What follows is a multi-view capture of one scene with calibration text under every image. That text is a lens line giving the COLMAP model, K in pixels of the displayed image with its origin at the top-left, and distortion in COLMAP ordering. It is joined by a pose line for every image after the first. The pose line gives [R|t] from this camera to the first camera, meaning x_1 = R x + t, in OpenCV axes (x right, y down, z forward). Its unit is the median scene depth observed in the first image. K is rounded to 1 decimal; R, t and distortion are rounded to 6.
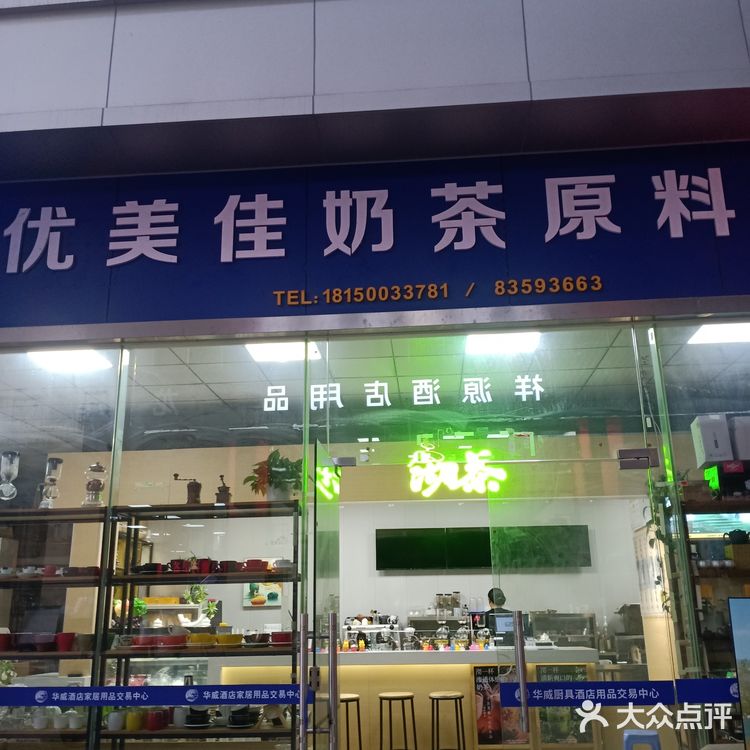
lens RADIAL K [[854.6, 0, 381.0], [0, 854.6, 372.3], [0, 0, 1]] dist [0.073351, 0.000000]
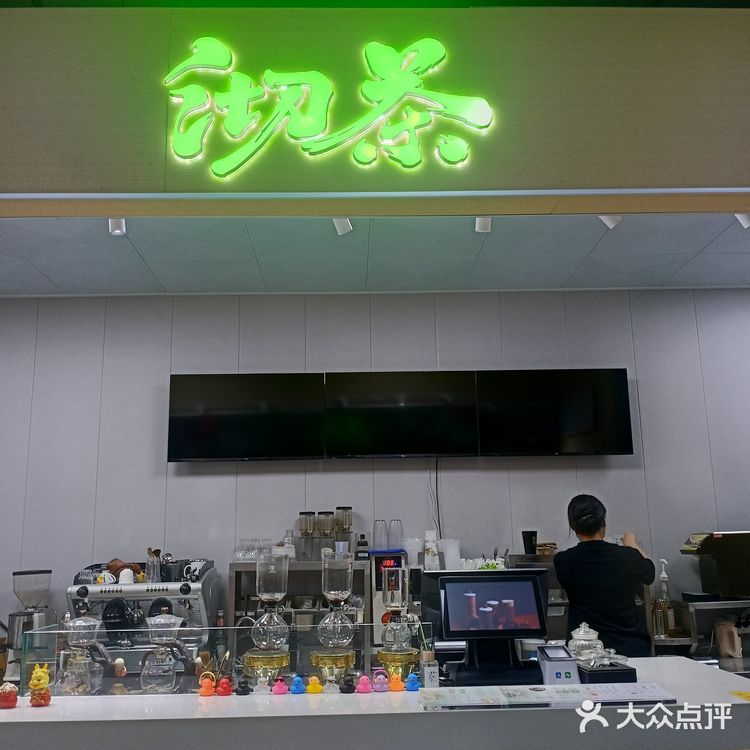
lens RADIAL K [[854.6, 0, 372.6], [0, 854.6, 376.8], [0, 0, 1]] dist [0.073351, 0.000000]
pose [[0.996175, 0.016376, 0.085836, 0.066094], [-0.023990, 0.995792, 0.088441, 0.152778], [-0.084027, -0.090162, 0.992376, 0.580217]]
